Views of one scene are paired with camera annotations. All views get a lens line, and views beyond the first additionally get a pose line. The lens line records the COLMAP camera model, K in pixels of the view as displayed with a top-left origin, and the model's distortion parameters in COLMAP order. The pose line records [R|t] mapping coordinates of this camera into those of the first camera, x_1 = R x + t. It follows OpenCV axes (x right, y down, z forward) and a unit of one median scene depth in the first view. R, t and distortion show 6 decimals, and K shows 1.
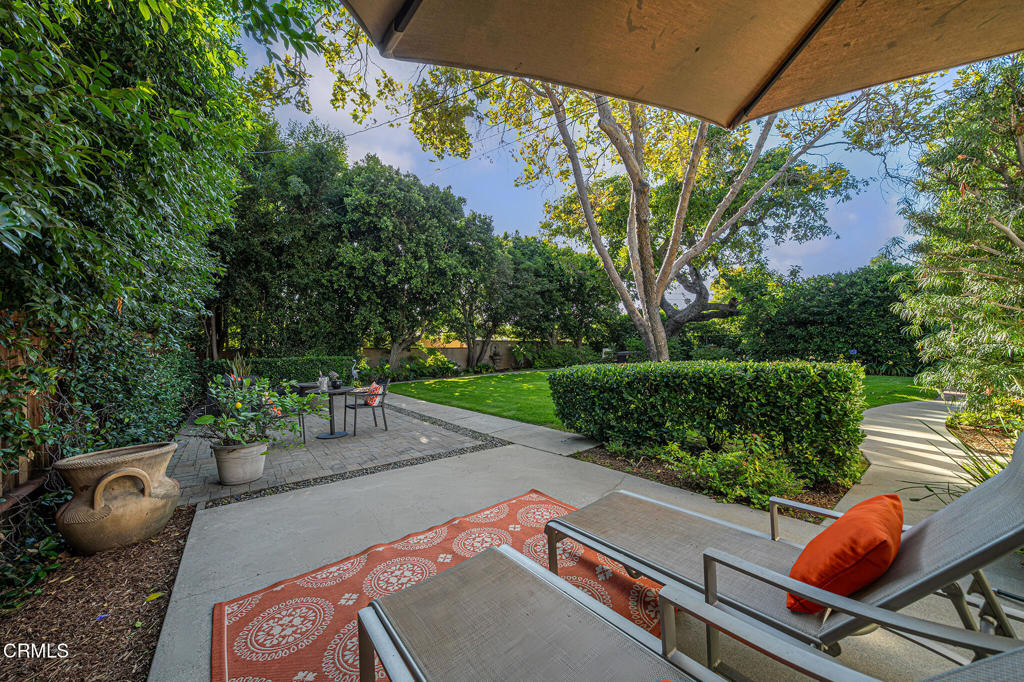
lens RADIAL K [[364.7, 0, 512.0], [0, 364.7, 341.0], [0, 0, 1]] dist [0.000426, 0.000018]
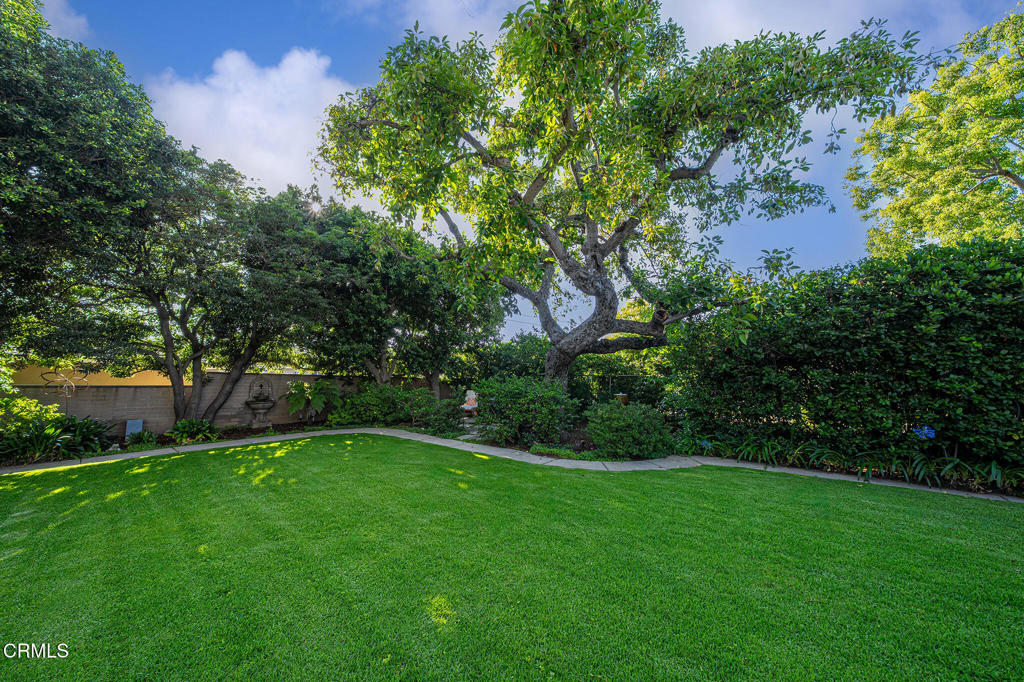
lens RADIAL K [[352.6, 0, 512.0], [0, 352.6, 341.0], [0, 0, 1]] dist [-0.000255, -0.000011]
pose [[0.972393, 0.053001, 0.227249, 0.244220], [-0.032491, 0.995130, -0.093064, -0.016081], [-0.231075, 0.083111, 0.969380, 0.480665]]
